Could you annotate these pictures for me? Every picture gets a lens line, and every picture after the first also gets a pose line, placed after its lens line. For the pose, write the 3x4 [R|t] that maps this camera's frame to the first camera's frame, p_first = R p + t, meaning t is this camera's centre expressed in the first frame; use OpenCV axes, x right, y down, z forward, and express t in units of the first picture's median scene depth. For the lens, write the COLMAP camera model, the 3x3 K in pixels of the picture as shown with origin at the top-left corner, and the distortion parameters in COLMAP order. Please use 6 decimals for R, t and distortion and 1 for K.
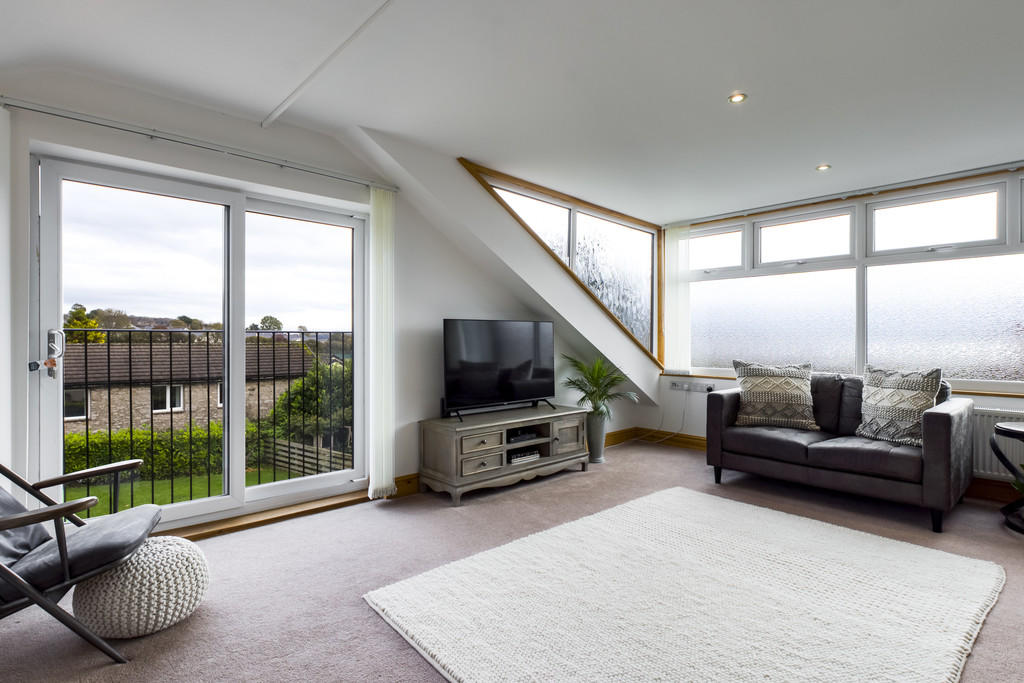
lens RADIAL K [[525.6, 0, 512.0], [0, 525.6, 341.5], [0, 0, 1]] dist [0.002065, -0.000101]
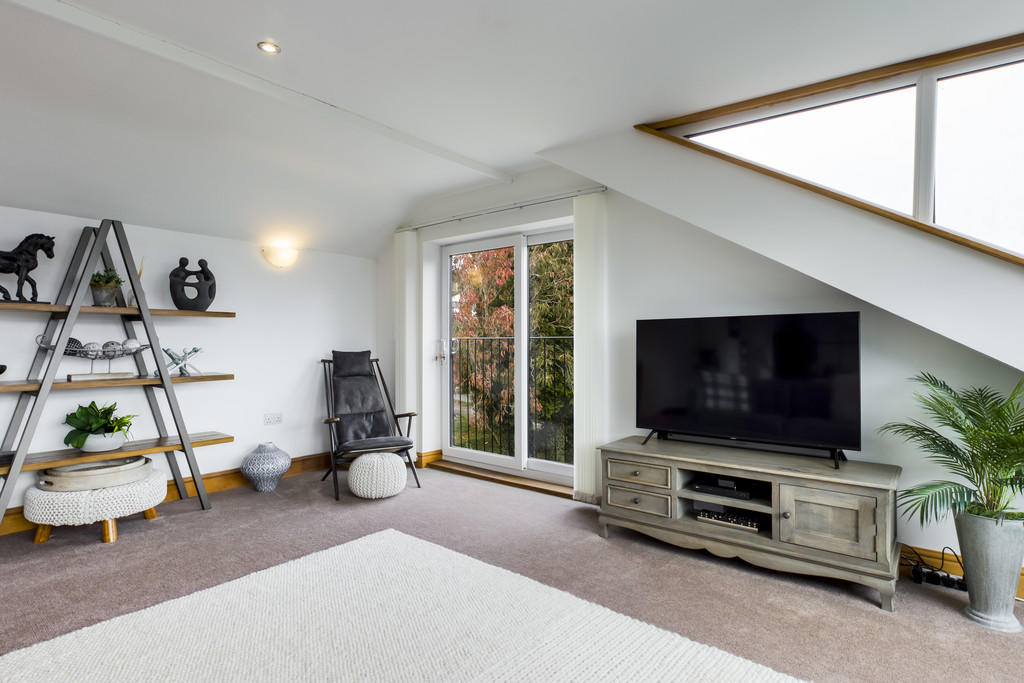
lens RADIAL K [[525.6, 0, 512.0], [0, 525.6, 341.5], [0, 0, 1]] dist [0.002065, -0.000101]
pose [[0.146010, -0.000589, -0.989283, 0.691278], [-0.001289, 0.999999, -0.000786, -0.008306], [0.989282, 0.001390, 0.146009, 0.680929]]
